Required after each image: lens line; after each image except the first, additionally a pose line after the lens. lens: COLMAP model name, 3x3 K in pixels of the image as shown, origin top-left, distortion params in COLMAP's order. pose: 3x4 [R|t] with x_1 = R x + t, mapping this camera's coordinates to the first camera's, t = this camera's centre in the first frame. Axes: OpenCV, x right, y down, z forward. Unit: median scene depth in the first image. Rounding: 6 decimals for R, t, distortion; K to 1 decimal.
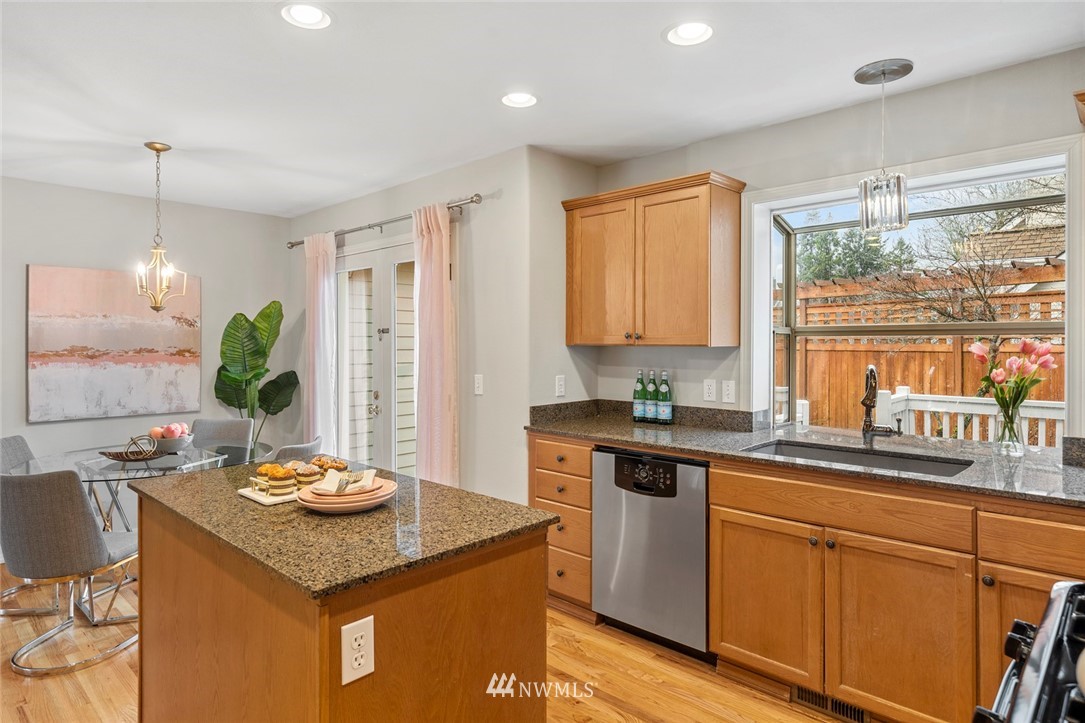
lens RADIAL K [[627.9, 0, 542.3], [0, 627.9, 358.2], [0, 0, 1]] dist [0.006021, 0.000361]
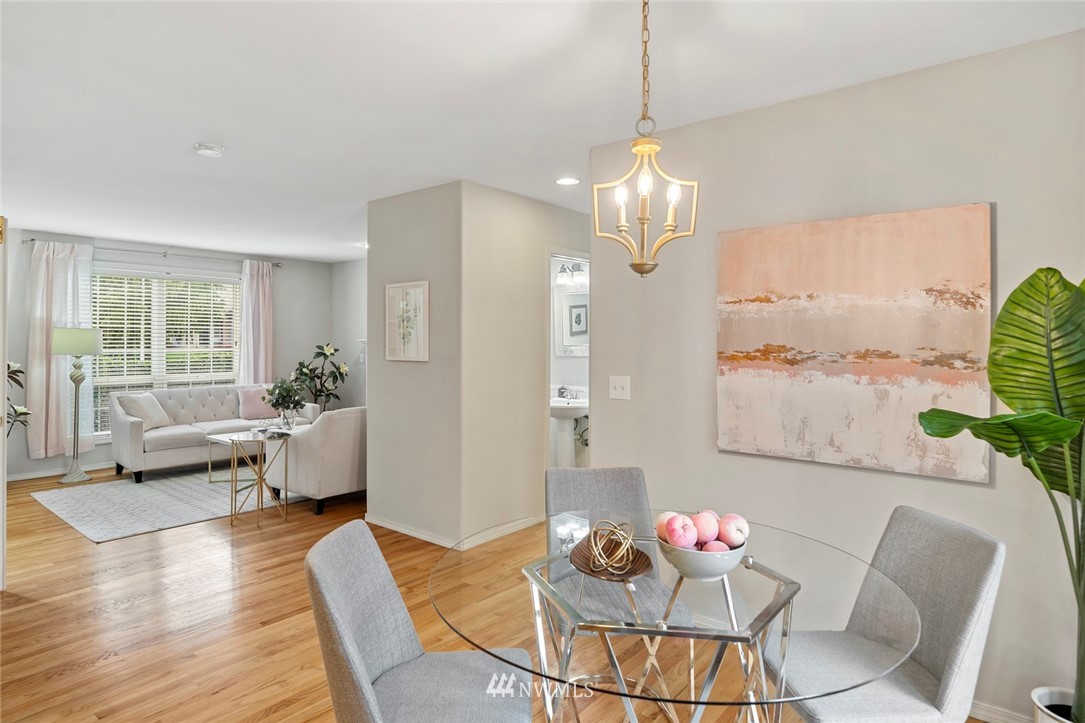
lens RADIAL K [[606.0, 0, 542.3], [0, 606.0, 332.7], [0, 0, 1]] dist [-0.000920, -0.000278]
pose [[0.068027, -0.006454, -0.997663, -0.074632], [-0.025721, 0.999635, -0.008220, -0.012141], [0.997352, 0.026220, 0.067836, 0.426822]]
